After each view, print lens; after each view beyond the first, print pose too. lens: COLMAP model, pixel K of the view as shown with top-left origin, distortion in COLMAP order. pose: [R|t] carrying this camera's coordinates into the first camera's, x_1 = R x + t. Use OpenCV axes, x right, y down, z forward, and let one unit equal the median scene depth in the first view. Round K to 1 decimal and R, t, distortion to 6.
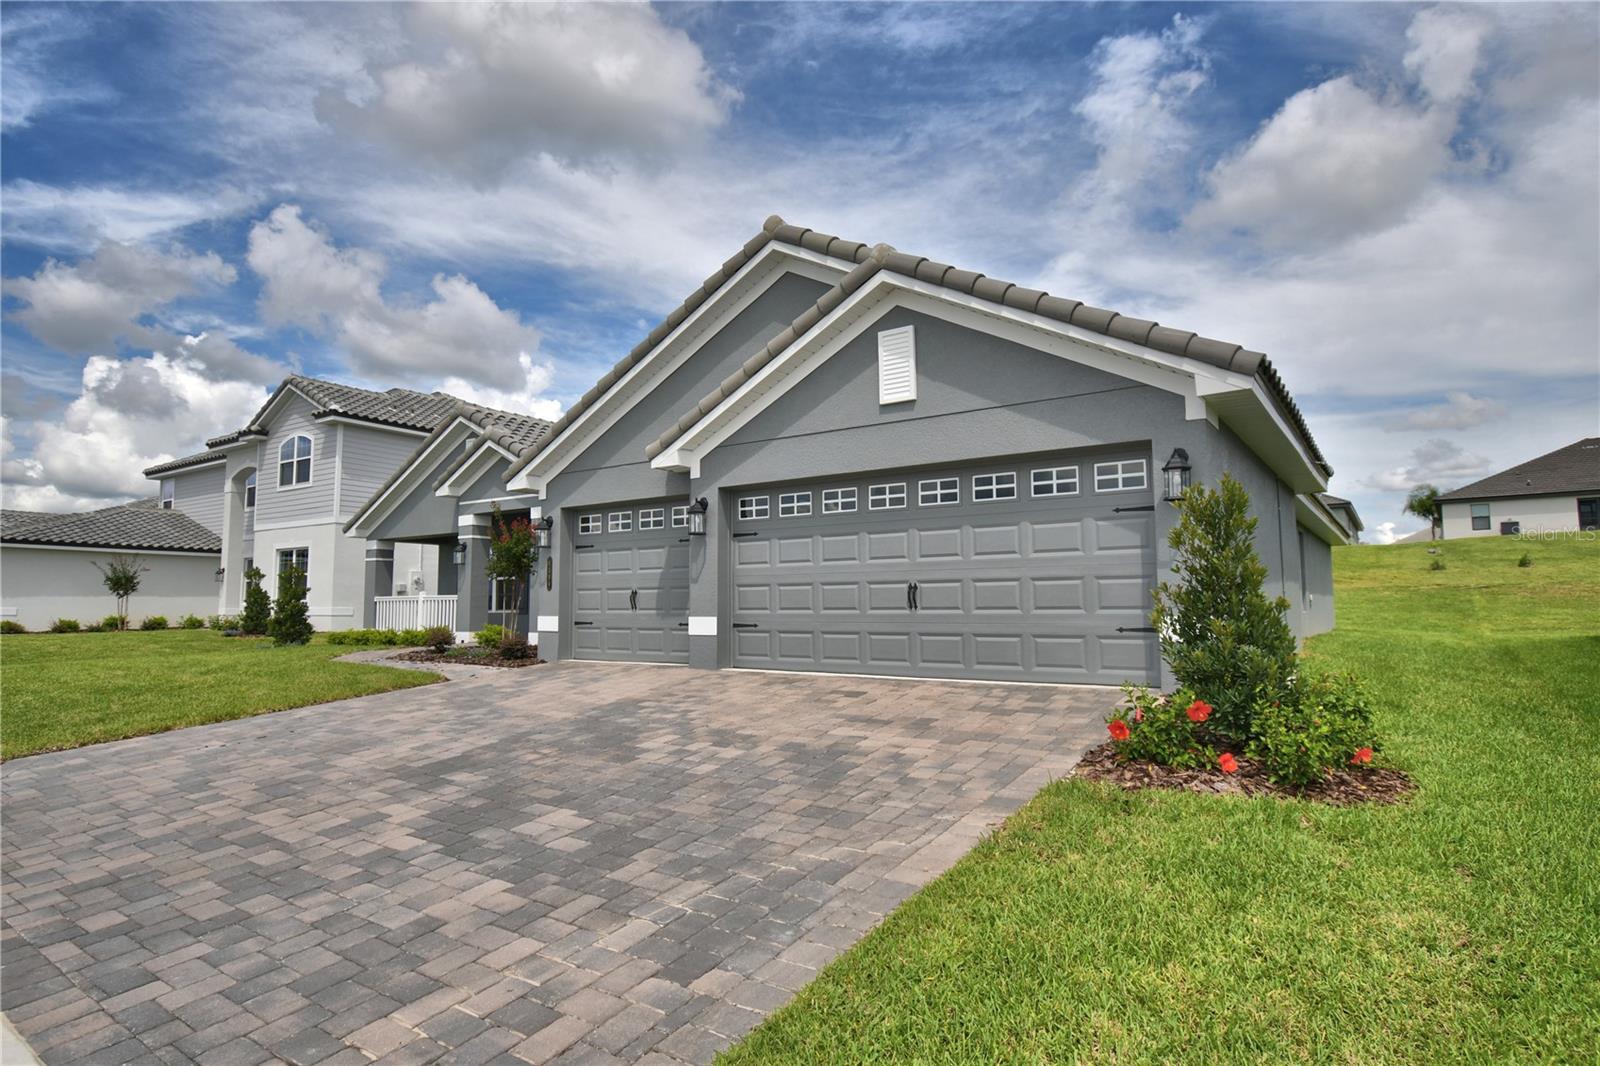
lens RADIAL K [[860.3, 0, 800.0], [0, 860.3, 533.0], [0, 0, 1]] dist [0.000250, 0.000002]
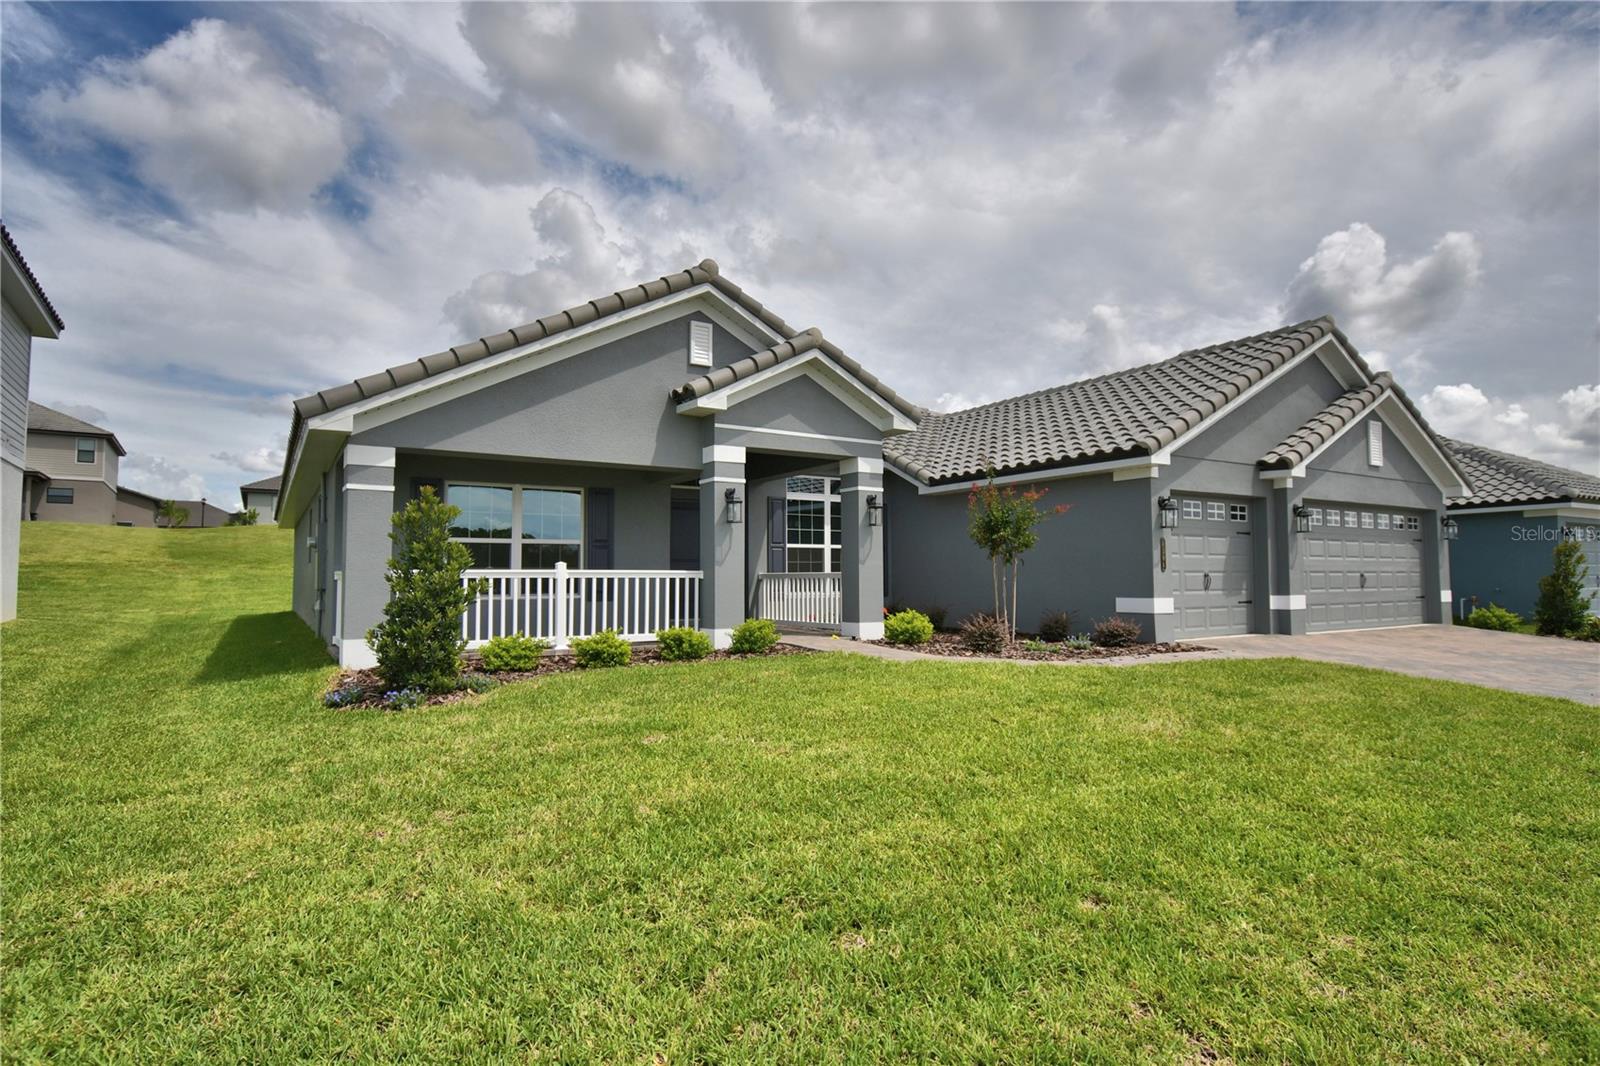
lens RADIAL K [[860.3, 0, 800.0], [0, 860.3, 533.0], [0, 0, 1]] dist [0.000250, 0.000002]
pose [[0.387568, 0.065263, 0.919528, -1.430706], [-0.074120, 0.996467, -0.039484, 0.097847], [-0.918857, -0.052853, 0.391036, 1.047374]]
